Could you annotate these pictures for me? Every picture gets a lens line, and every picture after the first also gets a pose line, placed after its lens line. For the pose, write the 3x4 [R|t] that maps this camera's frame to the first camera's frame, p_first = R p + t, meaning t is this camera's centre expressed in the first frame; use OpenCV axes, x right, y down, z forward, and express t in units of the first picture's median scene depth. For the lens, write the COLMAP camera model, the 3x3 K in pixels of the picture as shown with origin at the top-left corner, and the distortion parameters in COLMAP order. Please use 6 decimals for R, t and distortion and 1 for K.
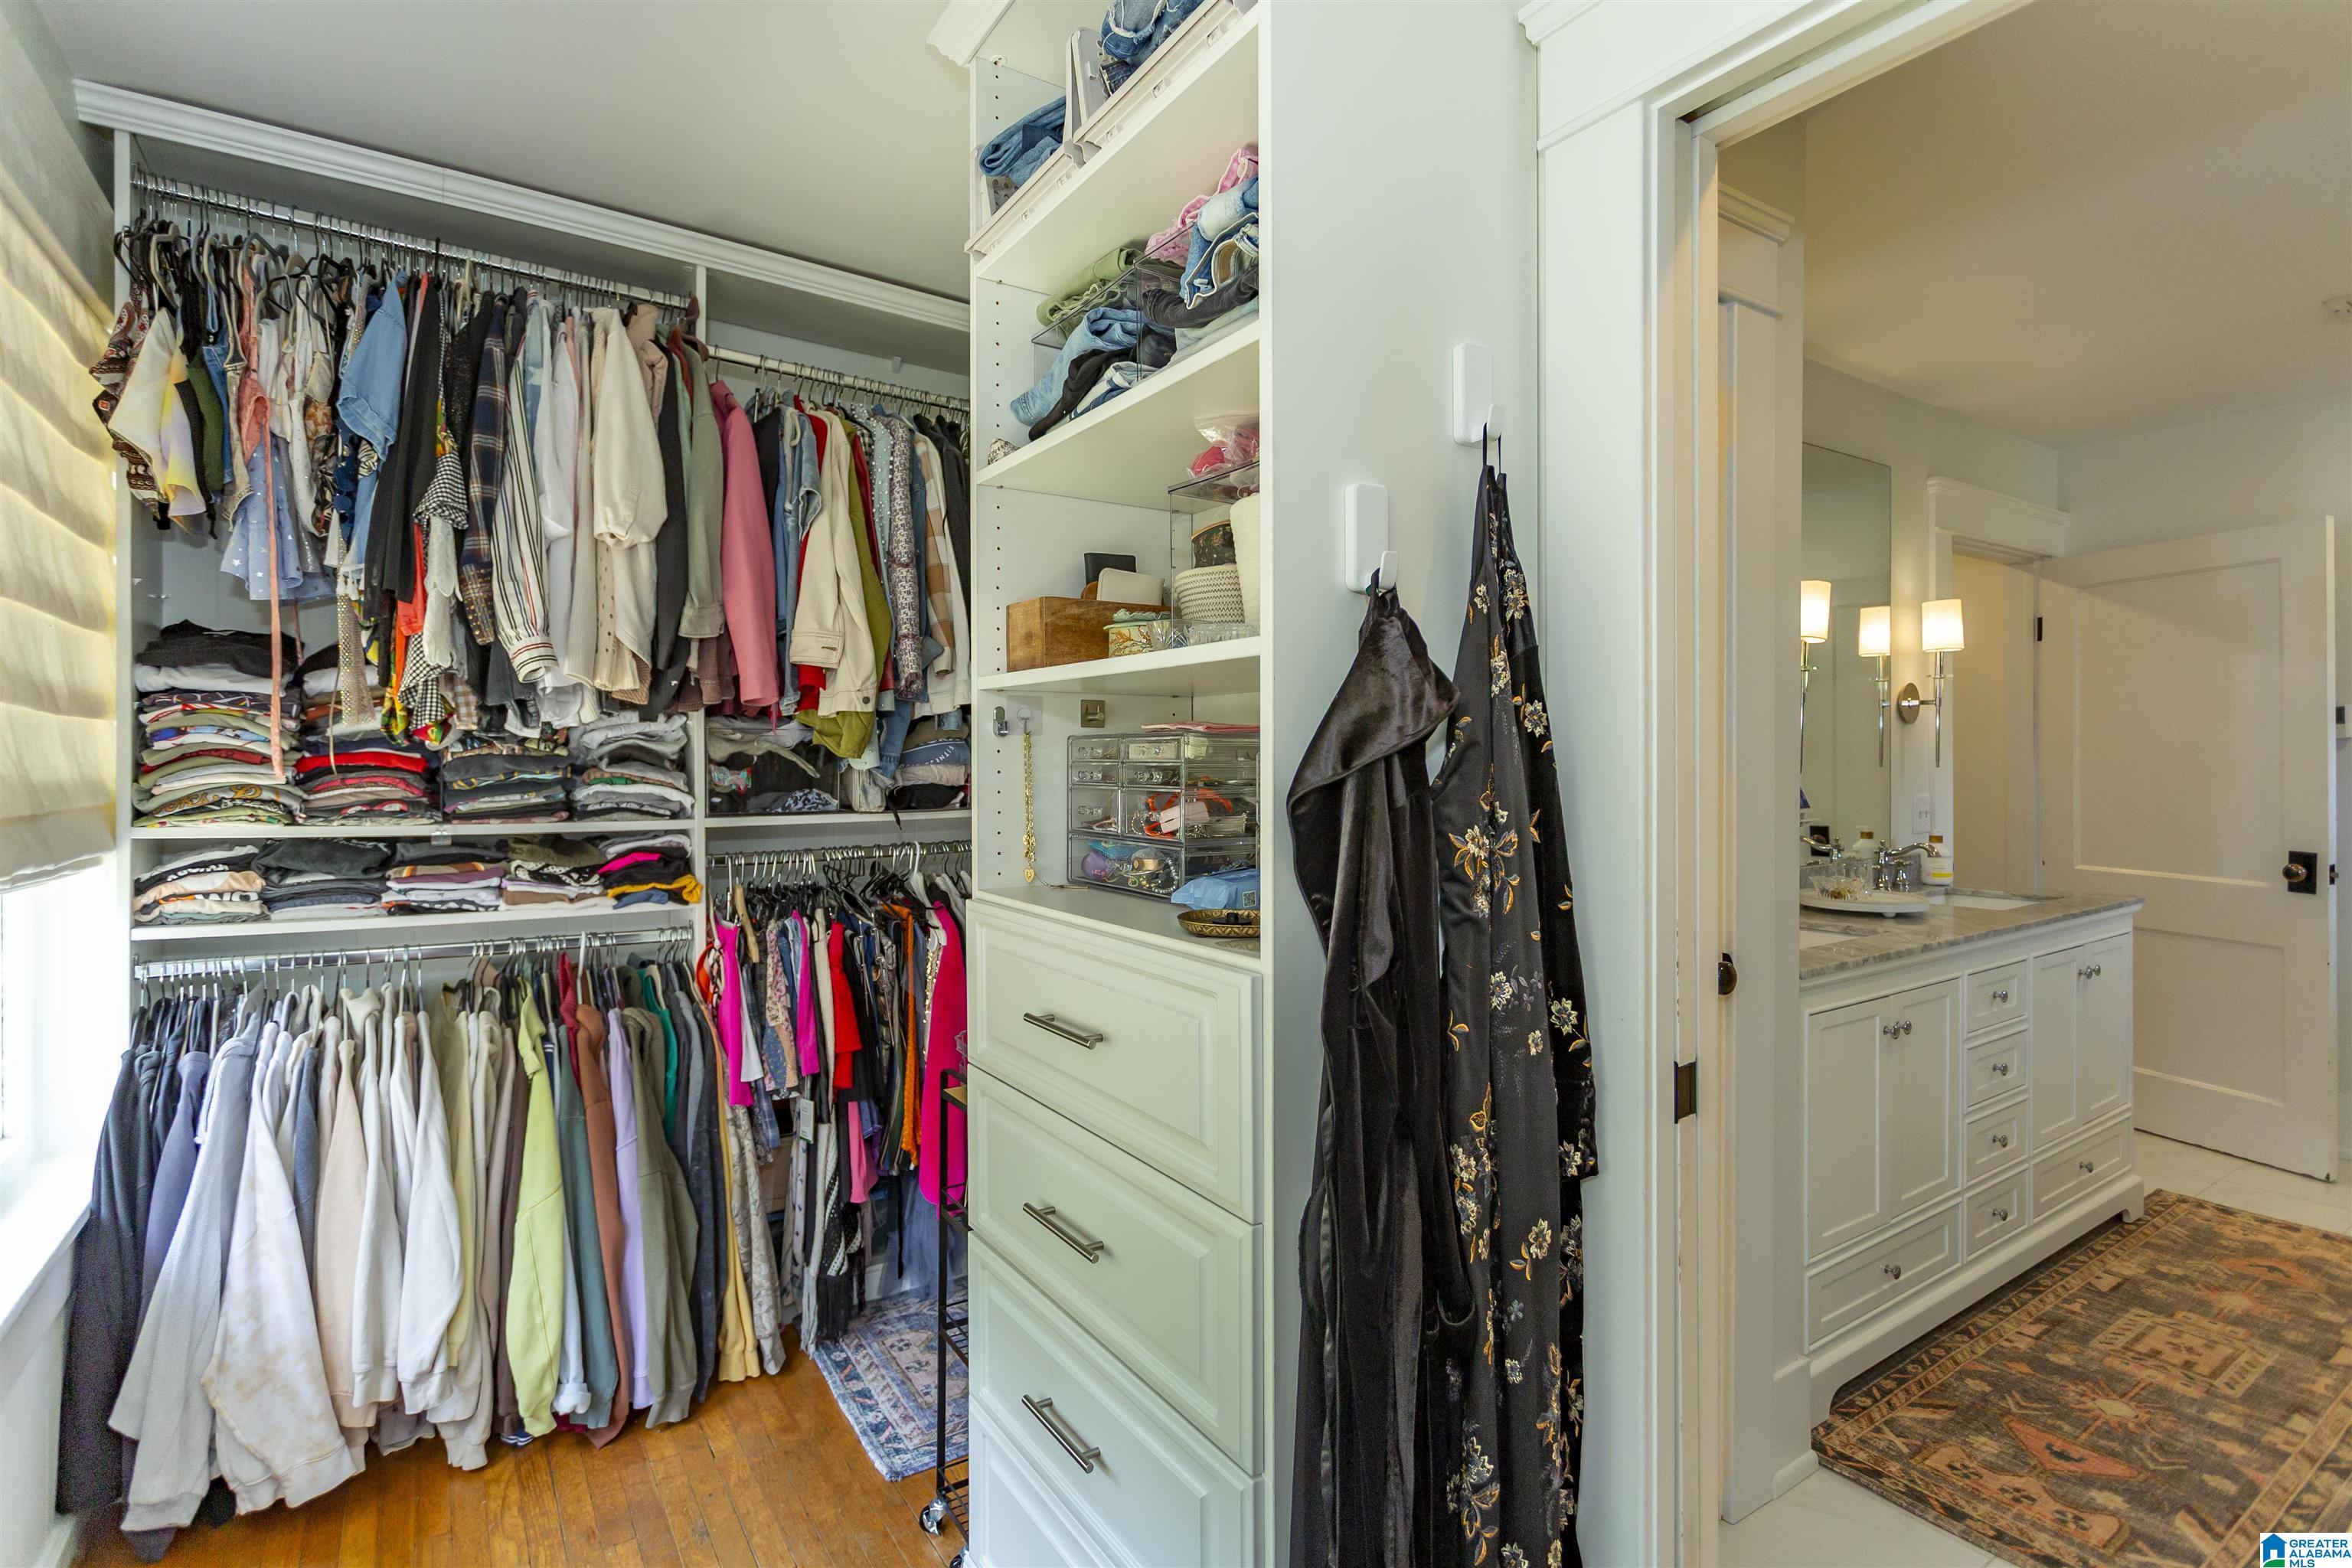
lens RADIAL K [[1106.1, 0, 1172.1], [0, 1106.1, 770.7], [0, 0, 1]] dist [-0.003503, 0.003506]
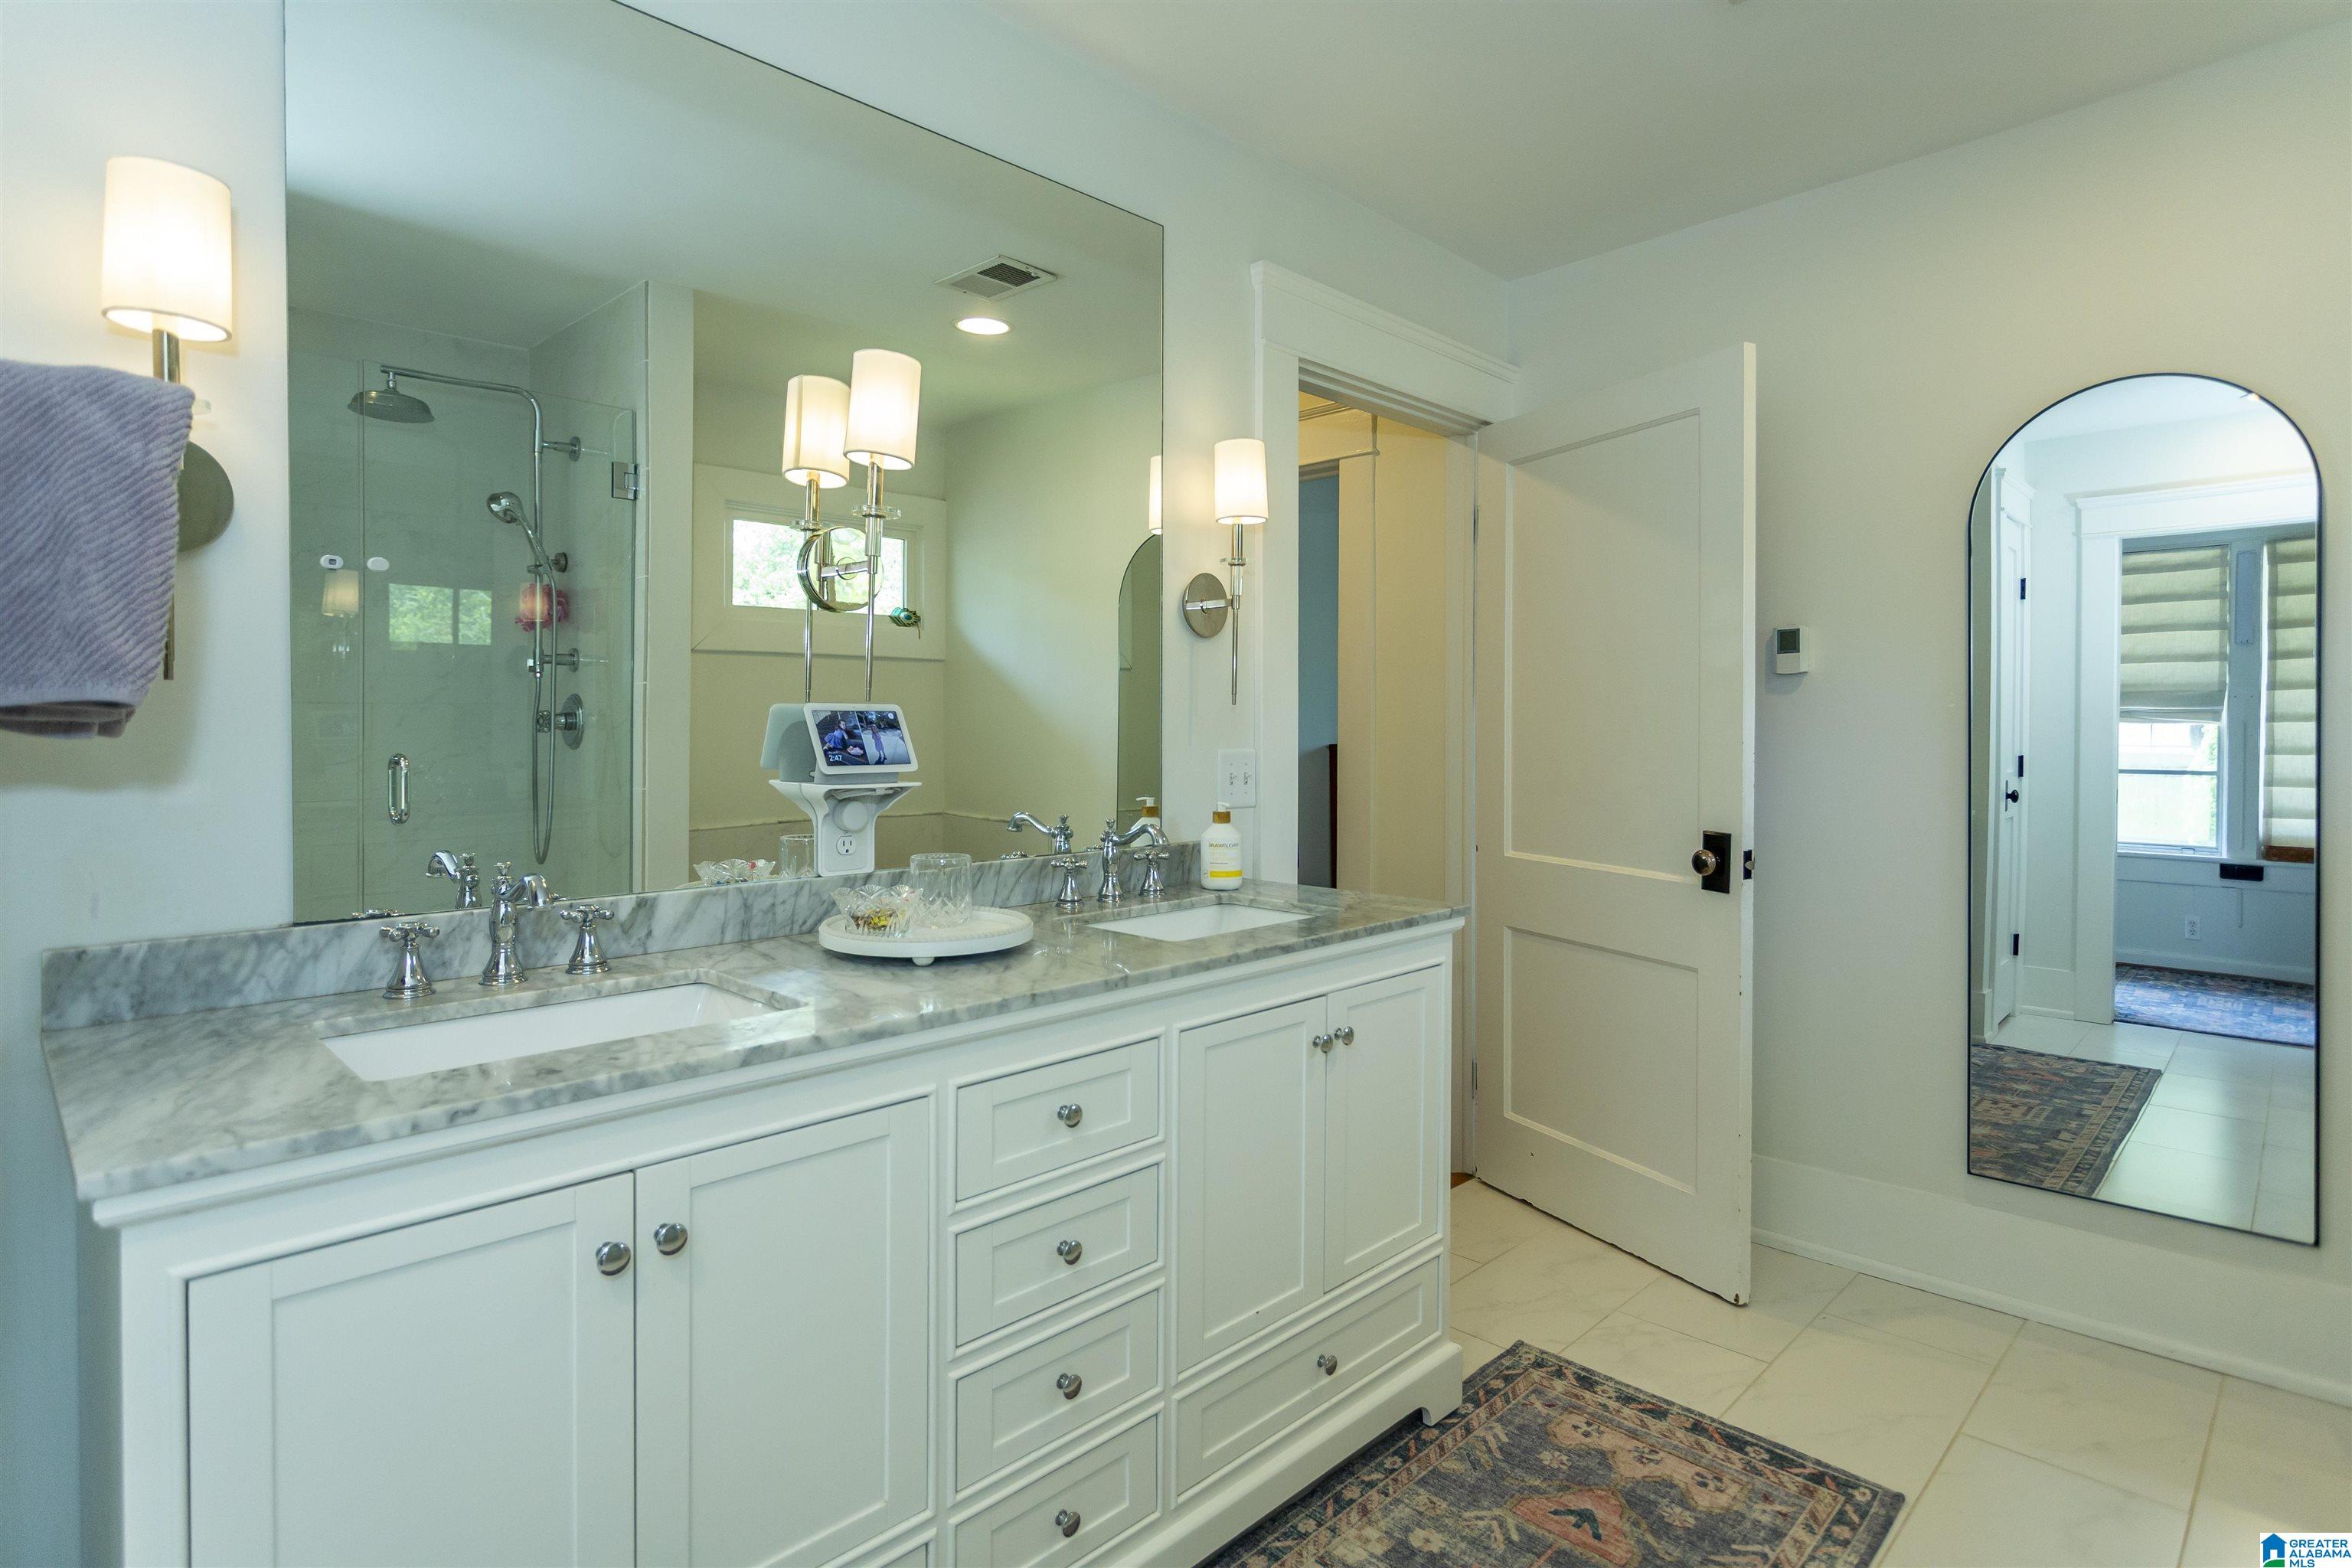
lens RADIAL K [[1121.9, 0, 1221.8], [0, 1121.9, 739.6], [0, 0, 1]] dist [-0.015264, 0.005655]
pose [[0.983379, 0.005208, 0.181489, 0.616825], [-0.005318, 0.999986, 0.000116, 0.018783], [-0.181486, -0.001079, 0.983393, 0.388824]]
